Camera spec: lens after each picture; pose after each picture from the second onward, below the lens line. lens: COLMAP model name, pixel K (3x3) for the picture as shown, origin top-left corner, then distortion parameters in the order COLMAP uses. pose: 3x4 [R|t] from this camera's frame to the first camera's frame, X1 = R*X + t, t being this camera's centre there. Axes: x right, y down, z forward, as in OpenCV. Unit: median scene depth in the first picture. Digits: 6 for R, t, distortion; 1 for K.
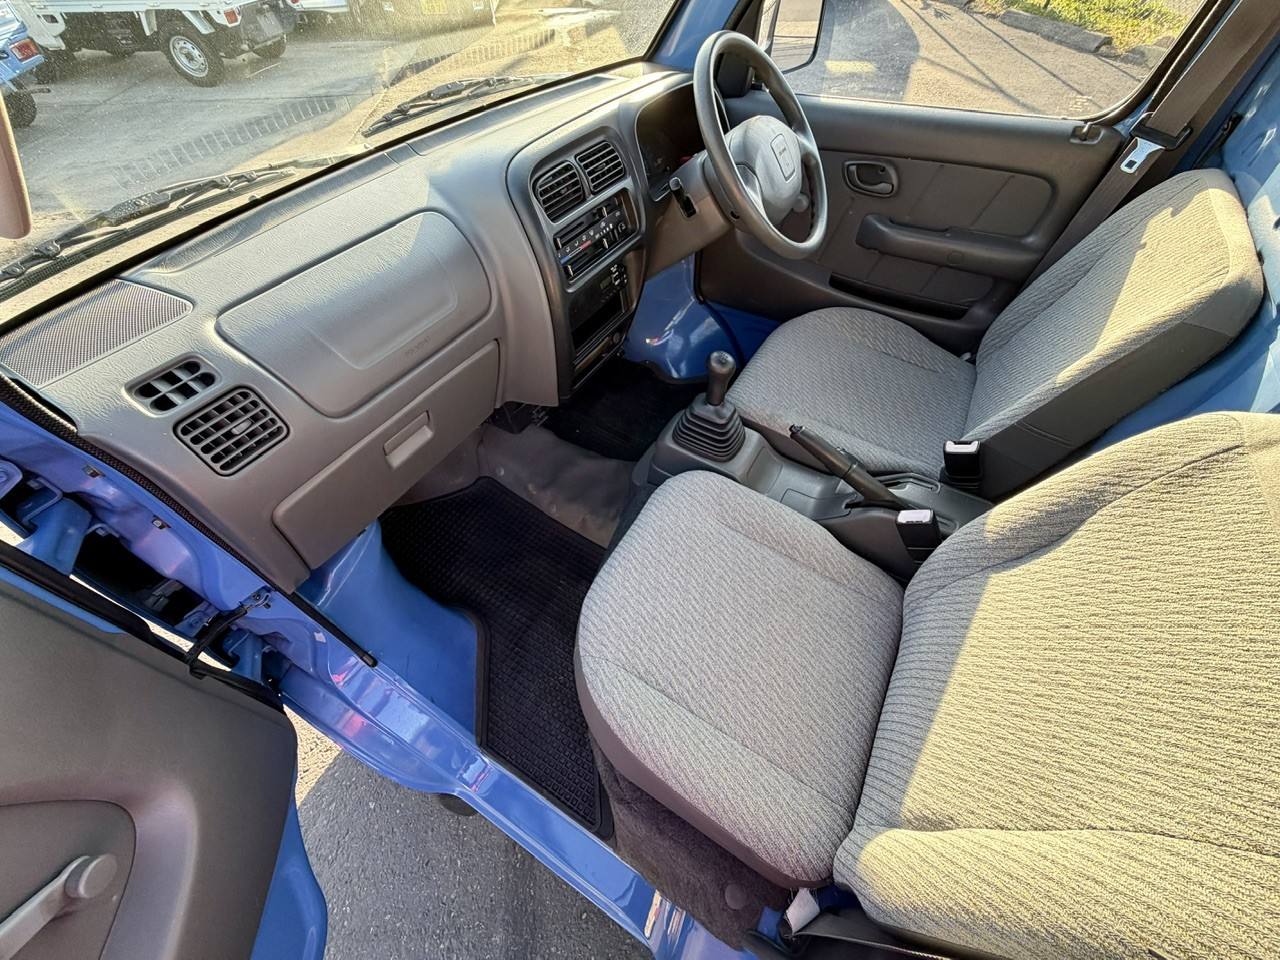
lens RADIAL K [[511.7, 0, 640.0], [0, 511.7, 480.0], [0, 0, 1]] dist [-0.002470, -0.000091]
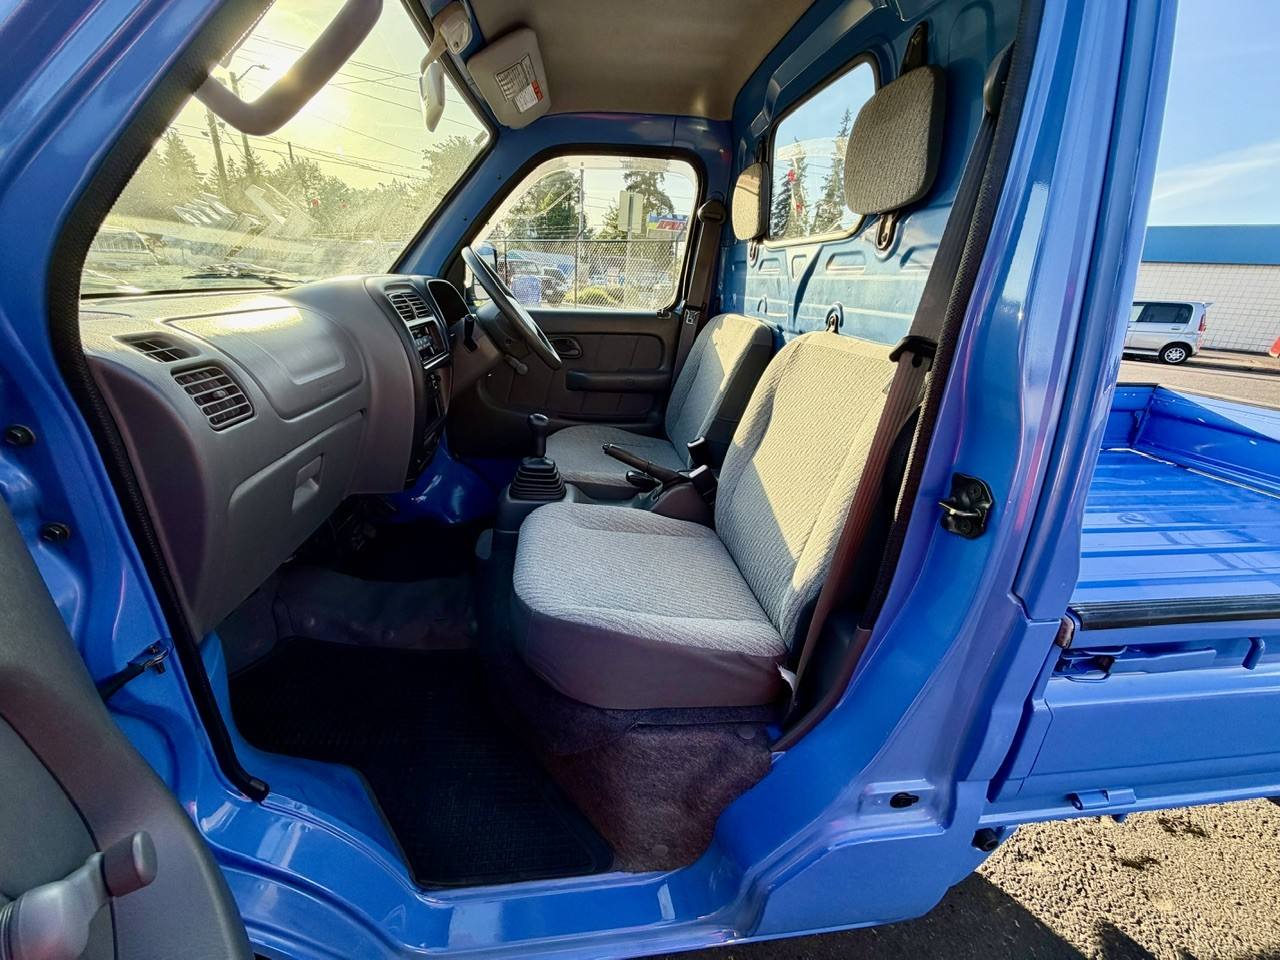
lens RADIAL K [[511.7, 0, 640.0], [0, 511.7, 480.0], [0, 0, 1]] dist [-0.002470, -0.000091]
pose [[0.784030, -0.161204, 0.599425, -0.518278], [0.428011, 0.839800, -0.333978, 0.518765], [-0.449559, 0.518410, 0.727426, -0.039798]]
